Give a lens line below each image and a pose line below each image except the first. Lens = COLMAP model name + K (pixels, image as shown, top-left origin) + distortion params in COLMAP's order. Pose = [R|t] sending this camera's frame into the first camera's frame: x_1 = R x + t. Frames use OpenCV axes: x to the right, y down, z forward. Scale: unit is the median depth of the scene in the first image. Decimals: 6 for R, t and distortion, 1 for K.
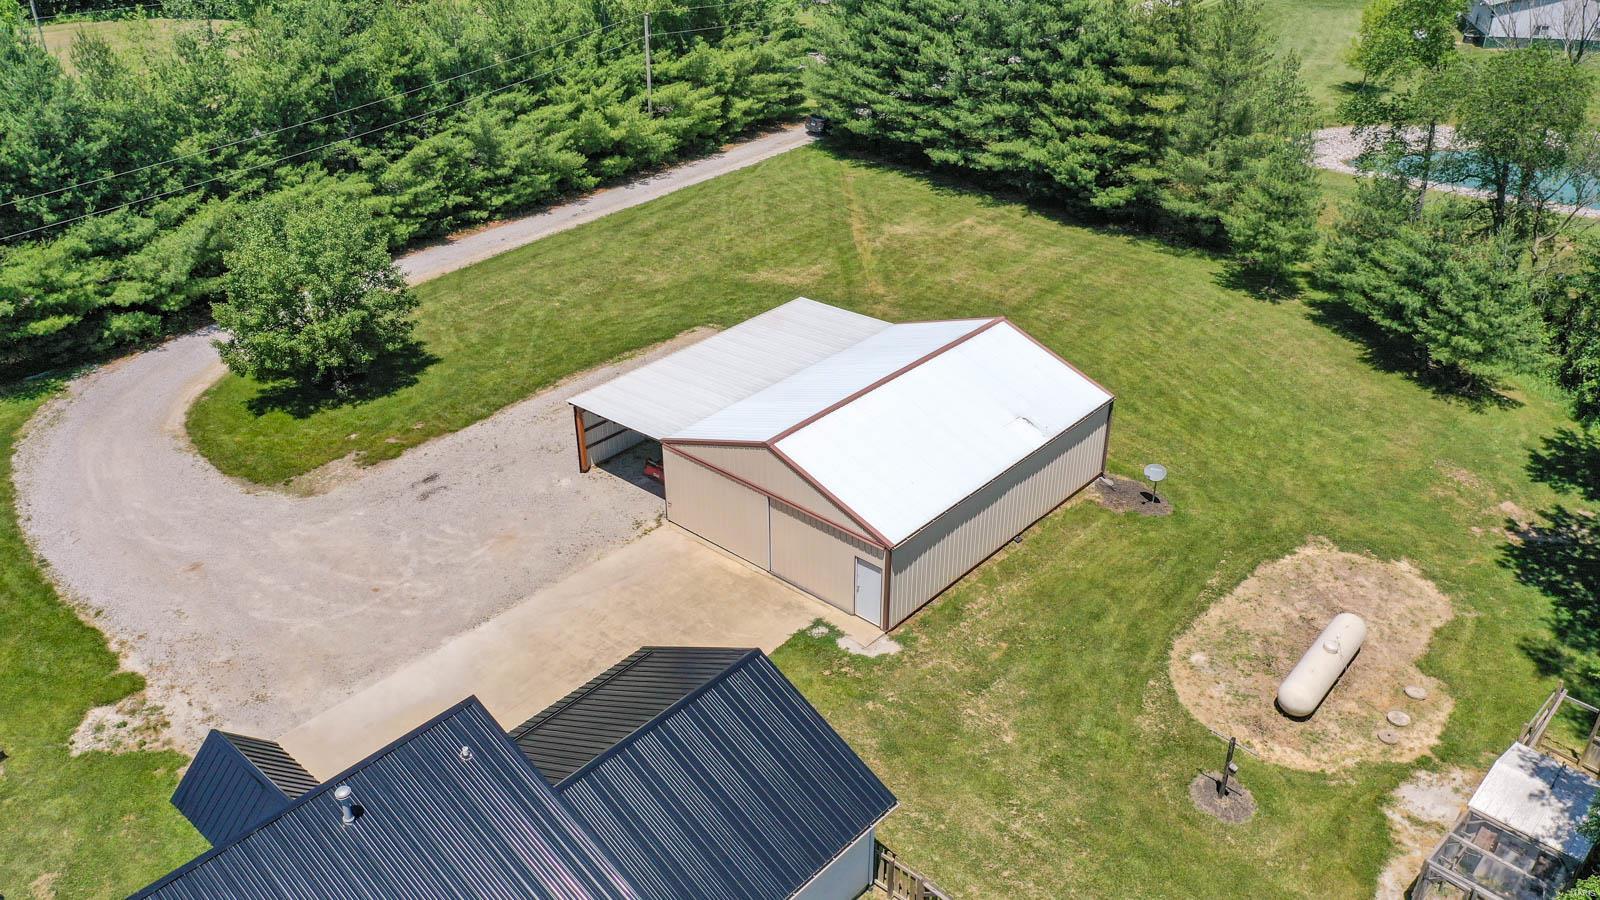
lens RADIAL K [[1290.2, 0, 799.2], [0, 1290.2, 440.1], [0, 0, 1]] dist [0.003255, 0.001953]
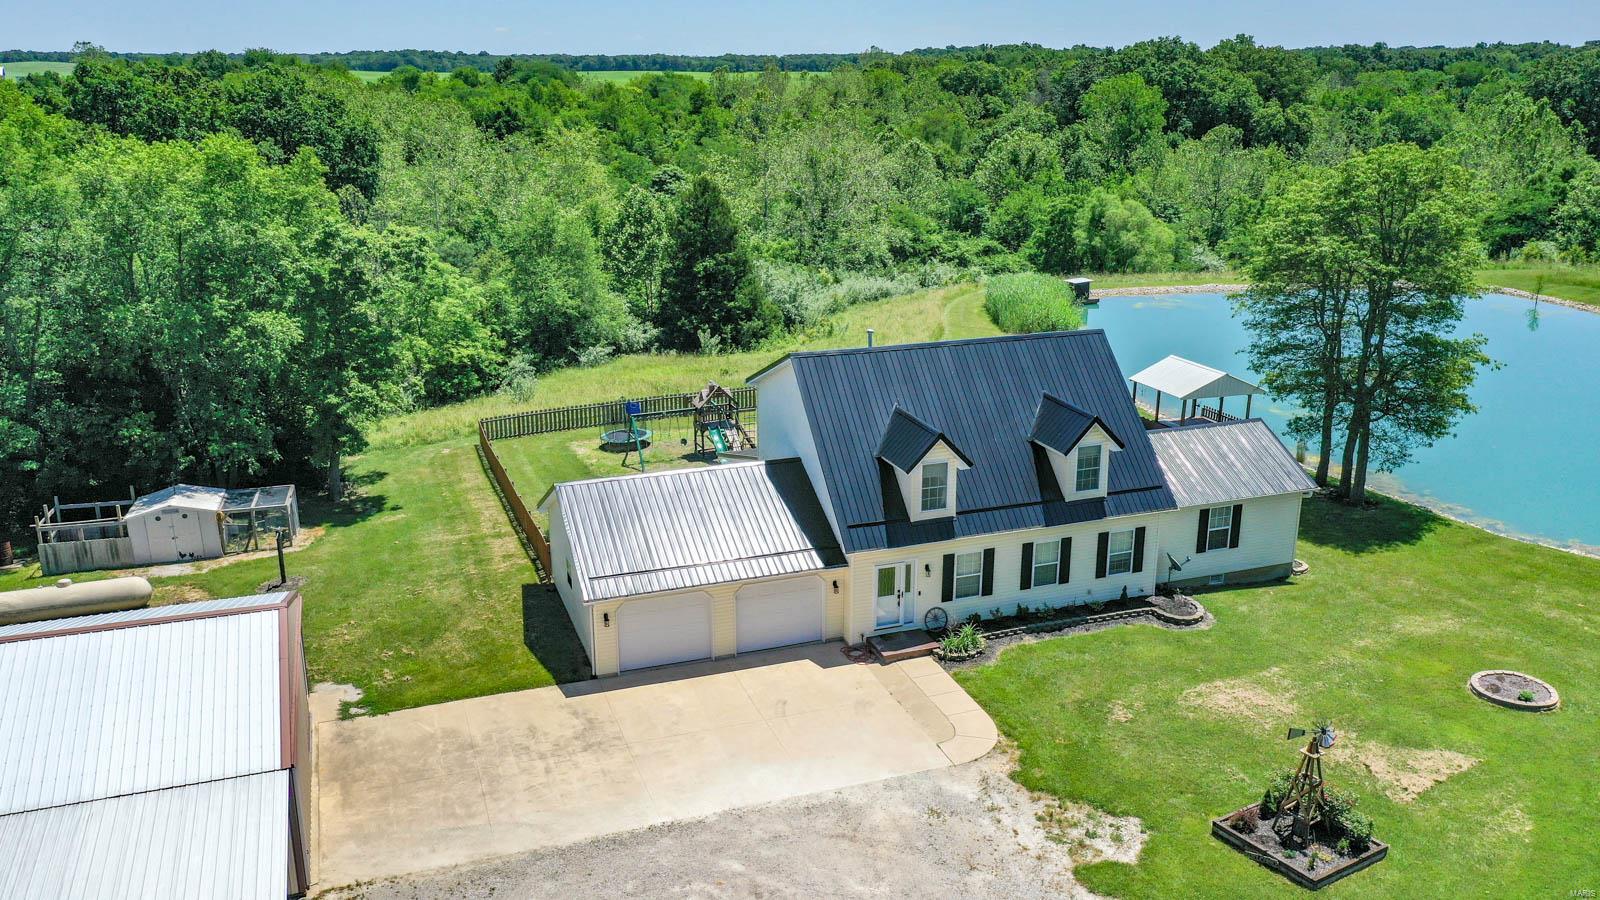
lens RADIAL K [[1264.3, 0, 800.0], [0, 1264.3, 450.0], [0, 0, 1]] dist [0.004005, 0.001306]
pose [[-0.880444, -0.131509, 0.455548, -0.352835], [0.232277, 0.717958, 0.656188, -0.271808], [-0.413359, 0.683550, -0.601576, 0.707272]]
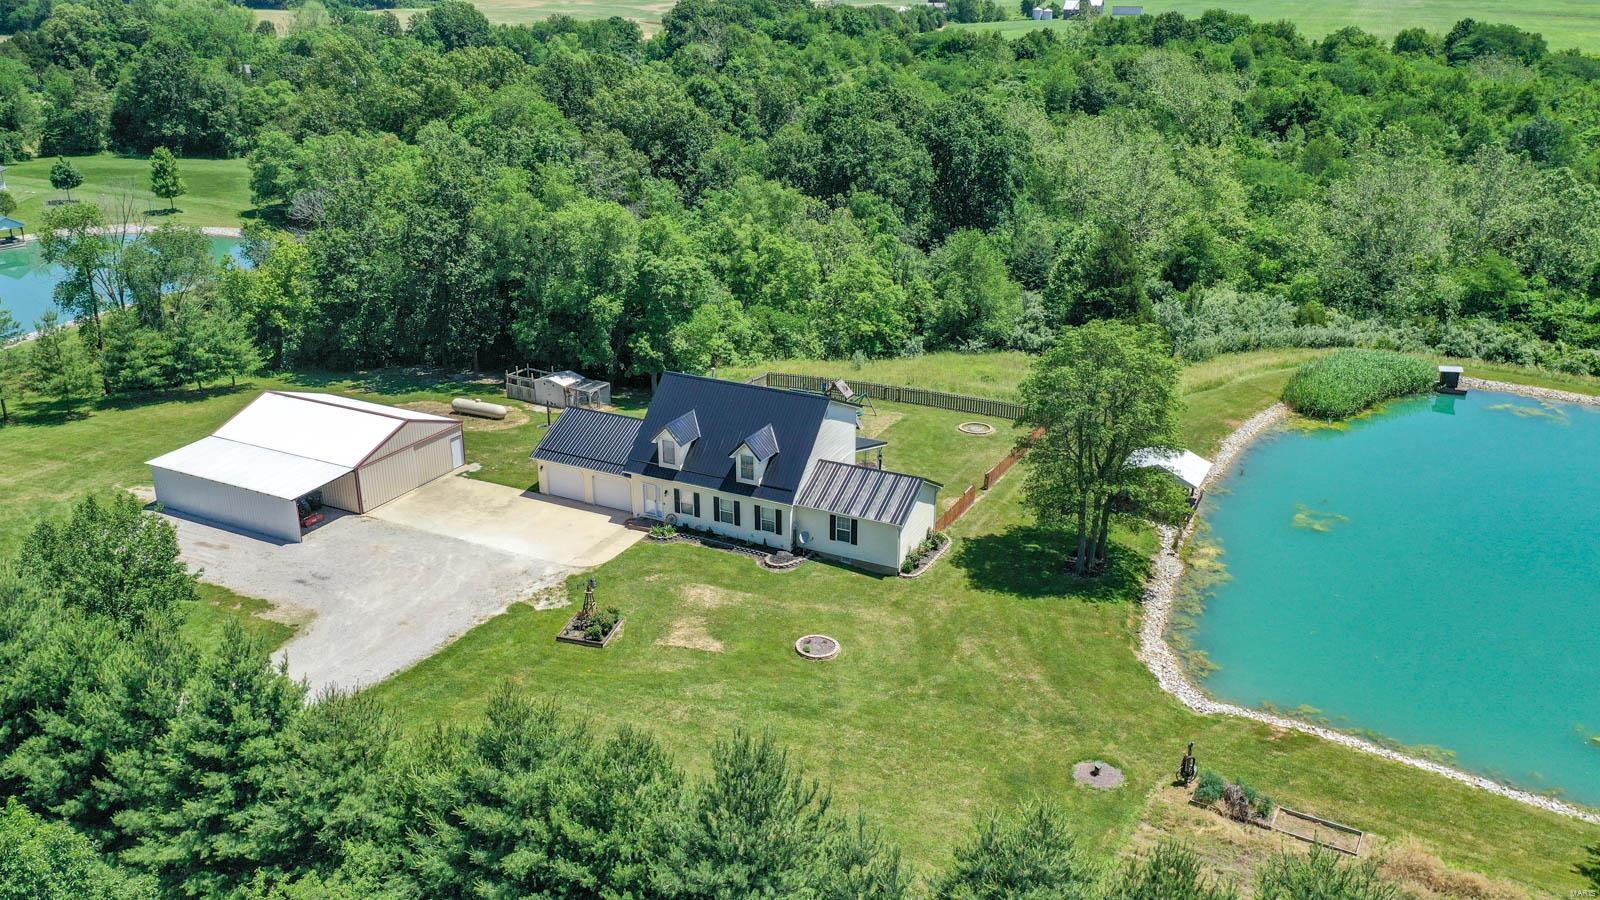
lens RADIAL K [[1256.2, 0, 800.9], [0, 1256.2, 443.4], [0, 0, 1]] dist [-0.001656, -0.000383]
pose [[-0.254528, -0.333141, 0.907873, -1.142899], [0.464886, 0.781053, 0.416939, -0.289776], [-0.847996, 0.528180, -0.043927, 0.320495]]
